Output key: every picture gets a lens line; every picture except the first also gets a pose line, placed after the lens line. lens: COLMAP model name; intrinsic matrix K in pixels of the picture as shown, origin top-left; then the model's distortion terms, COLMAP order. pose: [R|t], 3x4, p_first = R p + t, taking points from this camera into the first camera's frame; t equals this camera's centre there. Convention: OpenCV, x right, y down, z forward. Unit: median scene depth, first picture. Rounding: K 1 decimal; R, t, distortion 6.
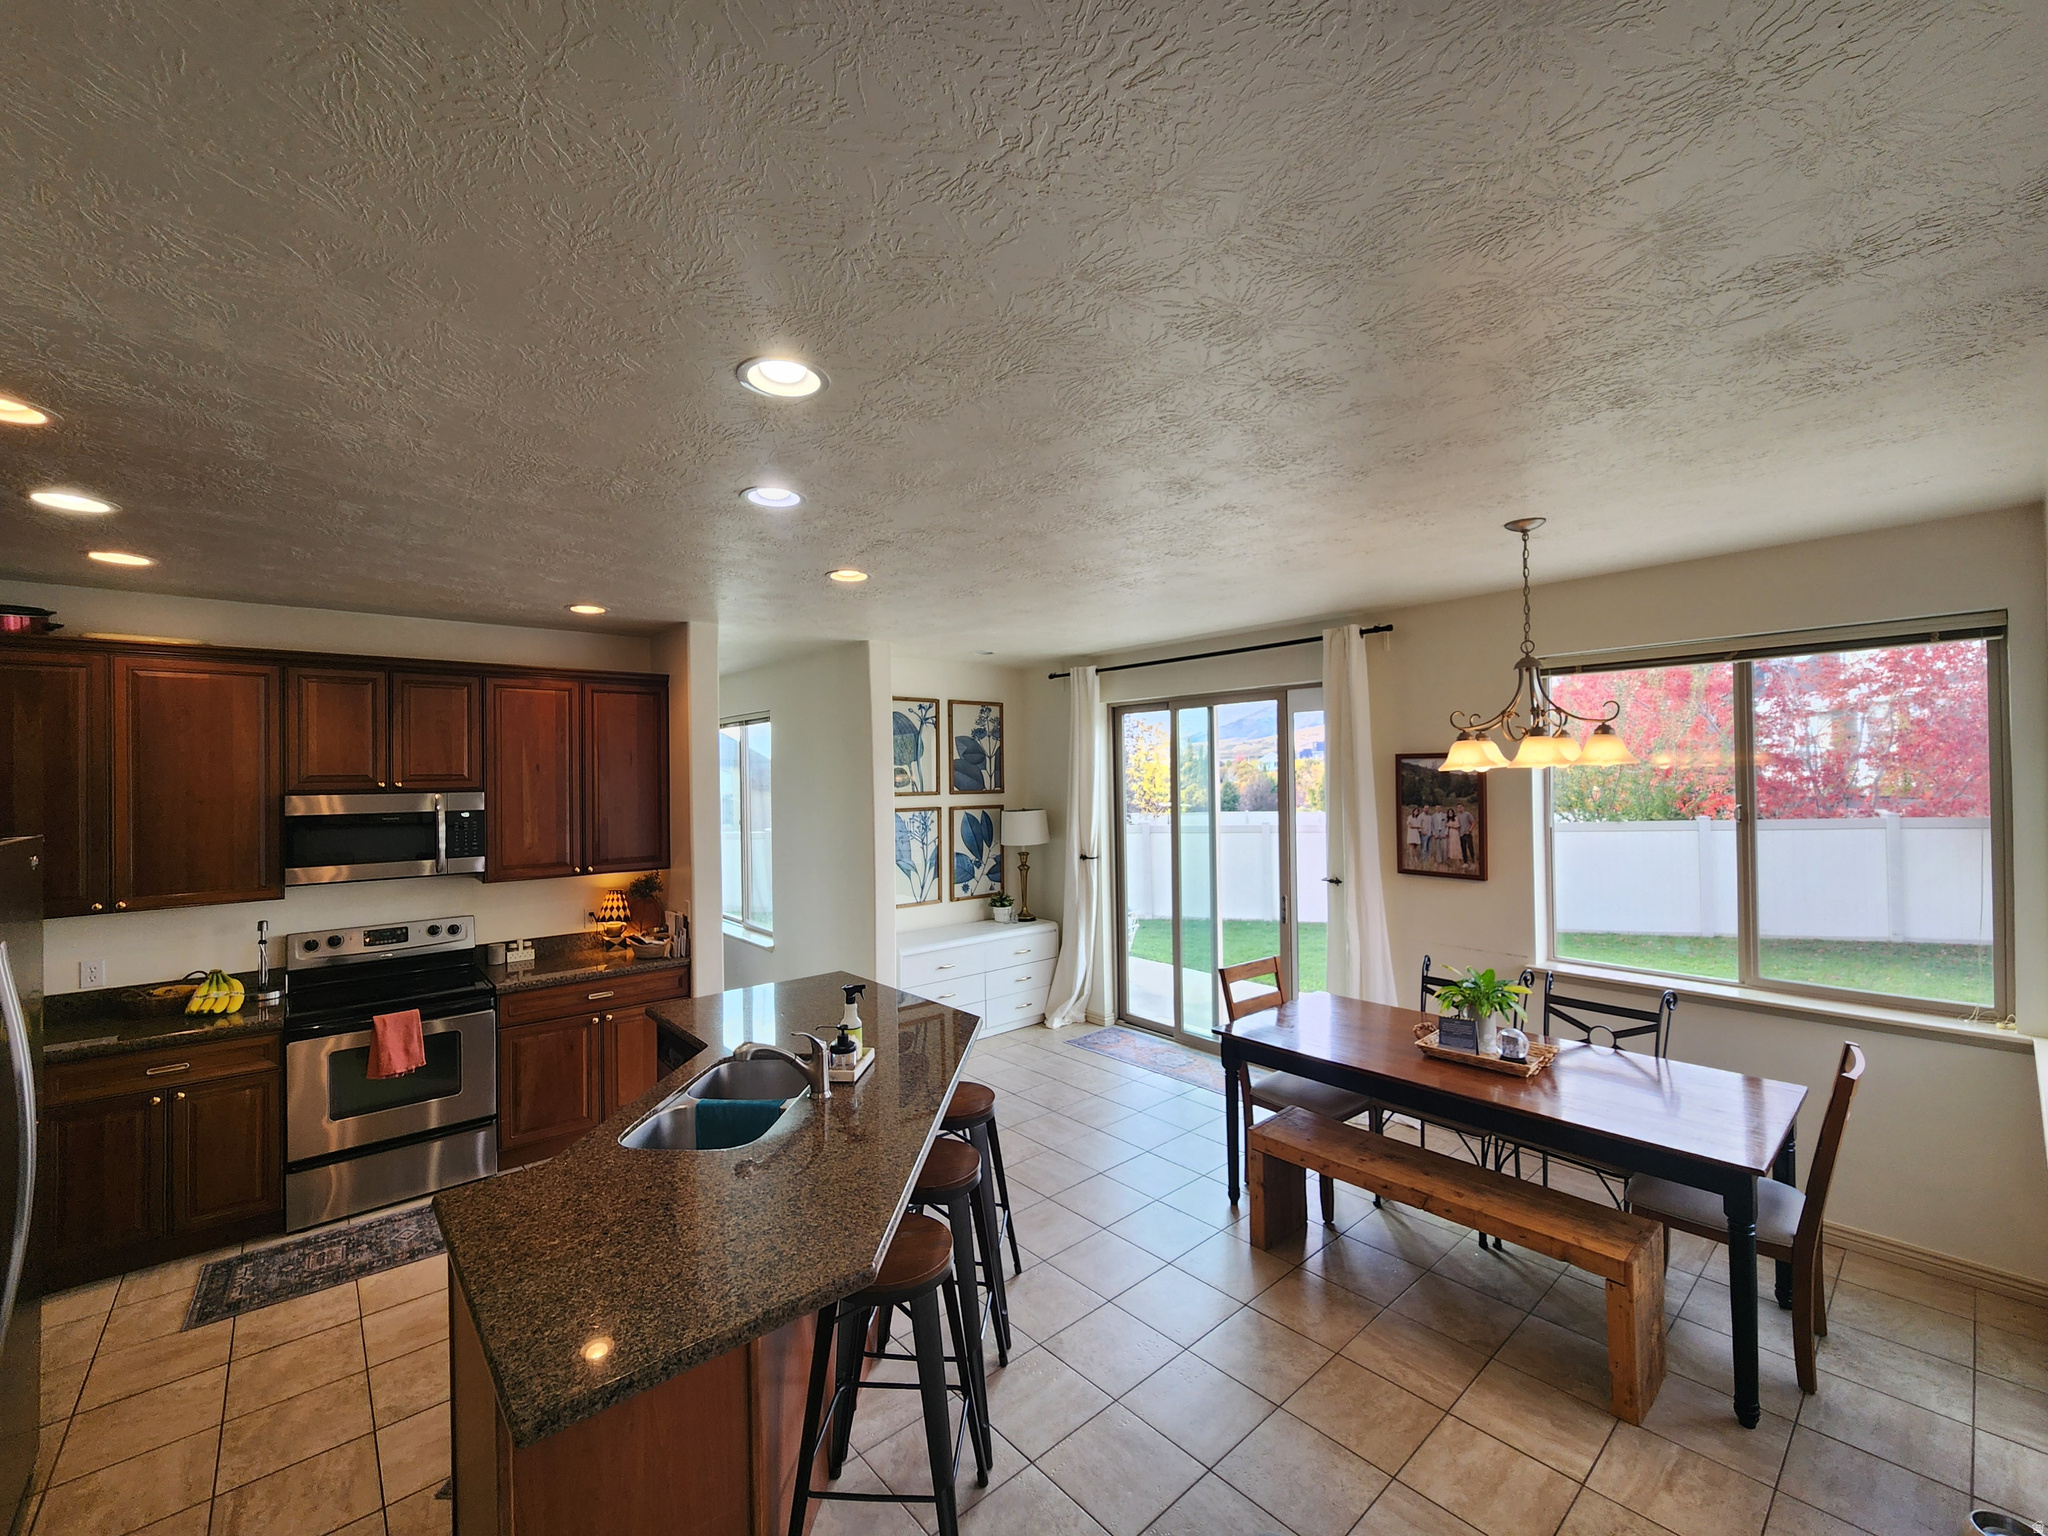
lens RADIAL K [[838.8, 0, 1011.3], [0, 838.8, 767.6], [0, 0, 1]] dist [0.000578, -0.002737]
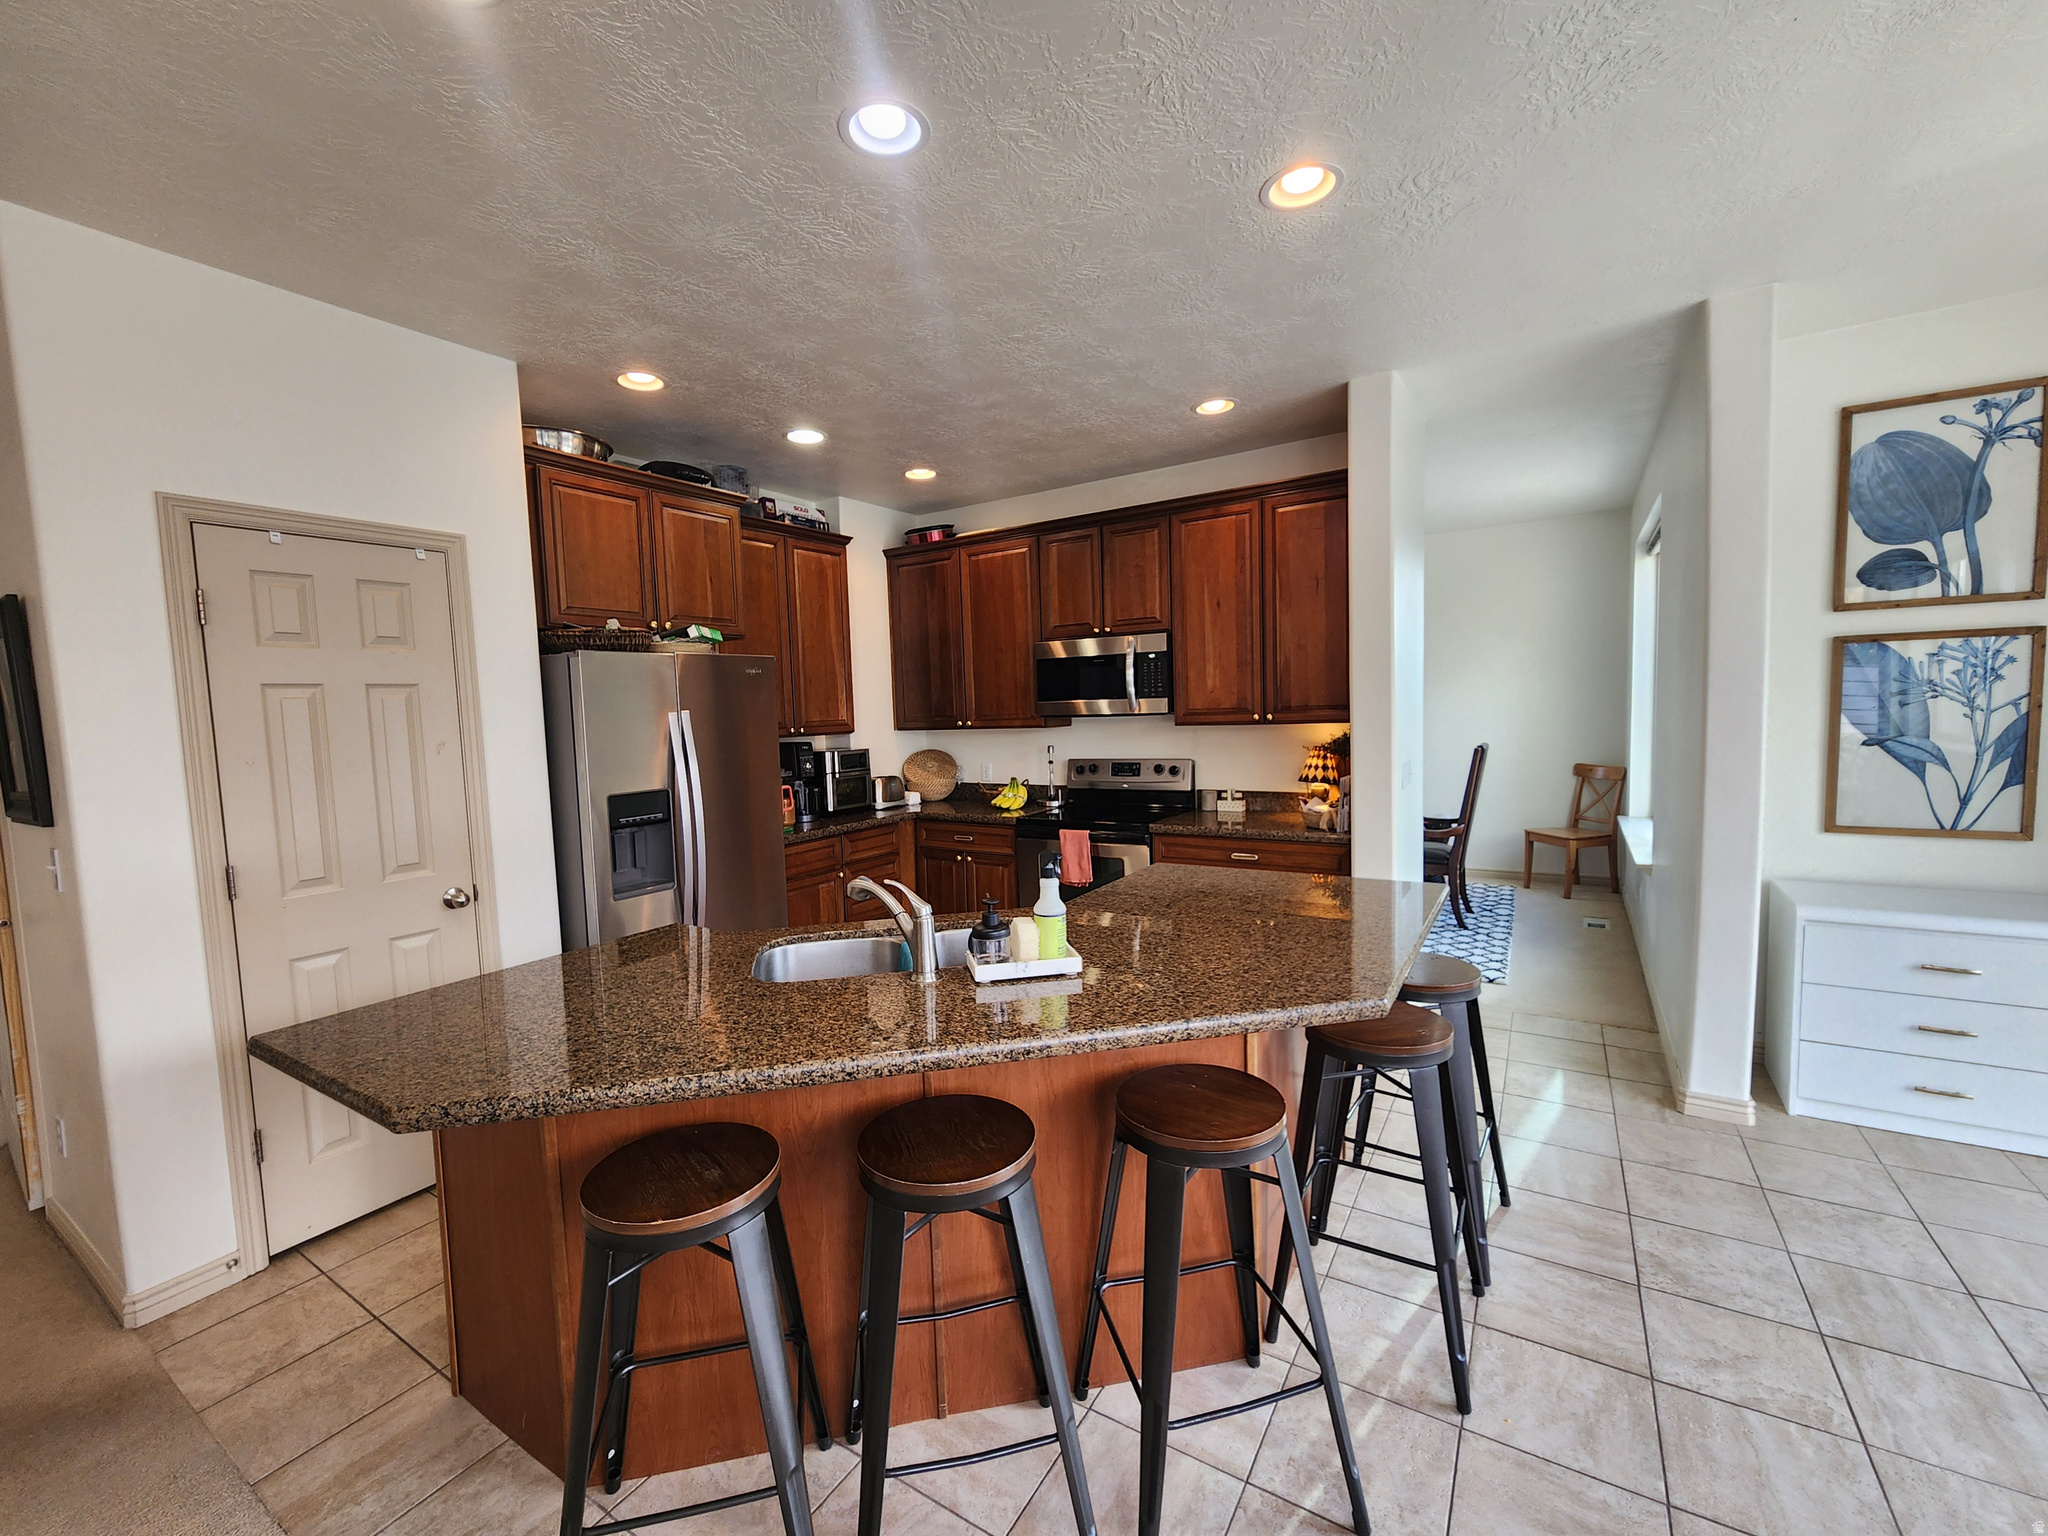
lens RADIAL K [[838.8, 0, 1011.3], [0, 838.8, 767.6], [0, 0, 1]] dist [0.000578, -0.002737]
pose [[0.290196, 0.073426, -0.954146, 0.259010], [0.038206, 0.995368, 0.088219, 0.087967], [0.956204, -0.062055, 0.286047, 0.500027]]
